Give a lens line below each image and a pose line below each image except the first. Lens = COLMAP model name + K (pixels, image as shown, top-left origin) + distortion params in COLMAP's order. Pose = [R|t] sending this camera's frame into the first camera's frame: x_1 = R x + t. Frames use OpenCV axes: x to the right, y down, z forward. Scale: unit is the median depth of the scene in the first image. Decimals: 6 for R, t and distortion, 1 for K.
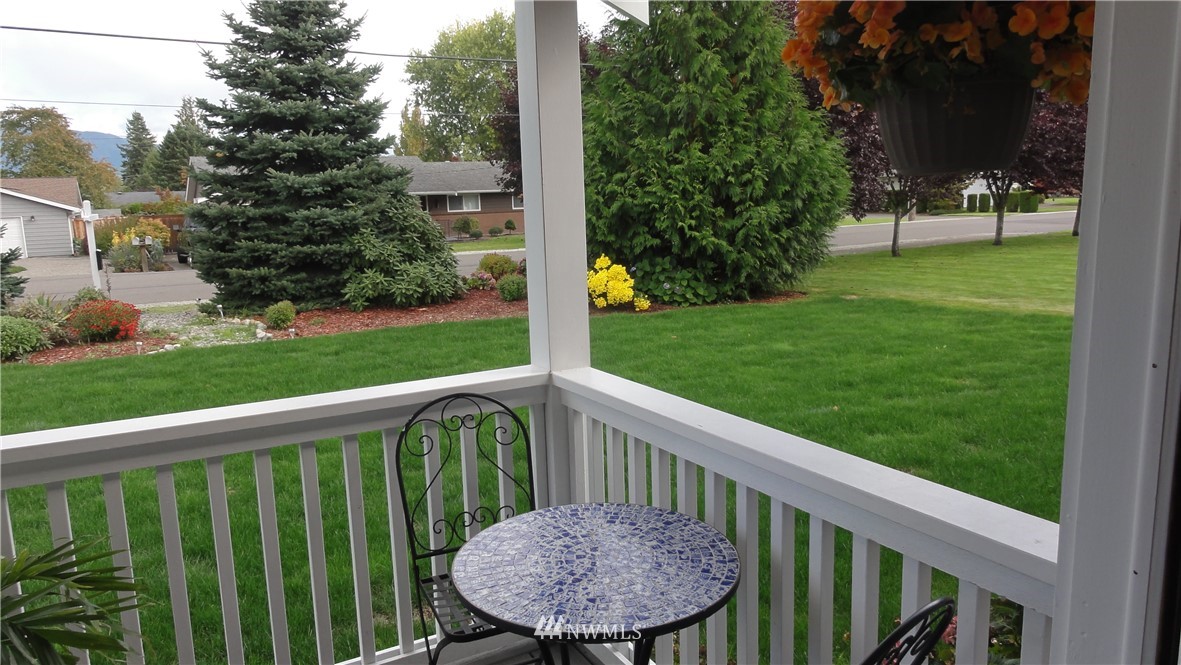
lens RADIAL K [[845.6, 0, 592.4], [0, 845.6, 330.6], [0, 0, 1]] dist [0.004798, 0.005862]
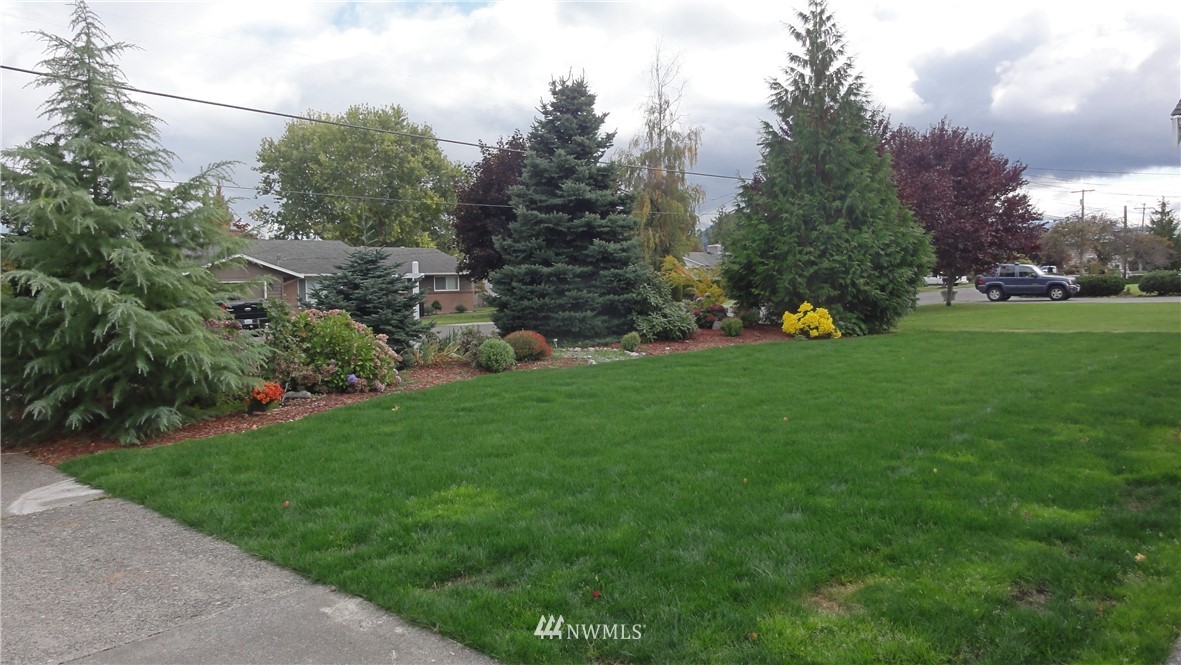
lens RADIAL K [[845.6, 0, 589.0], [0, 845.6, 336.3], [0, 0, 1]] dist [0.004798, 0.005862]
pose [[0.953731, -0.011609, 0.300438, -0.773597], [0.043087, 0.994218, -0.098359, 0.095571], [-0.297559, 0.106753, 0.948716, -0.262041]]
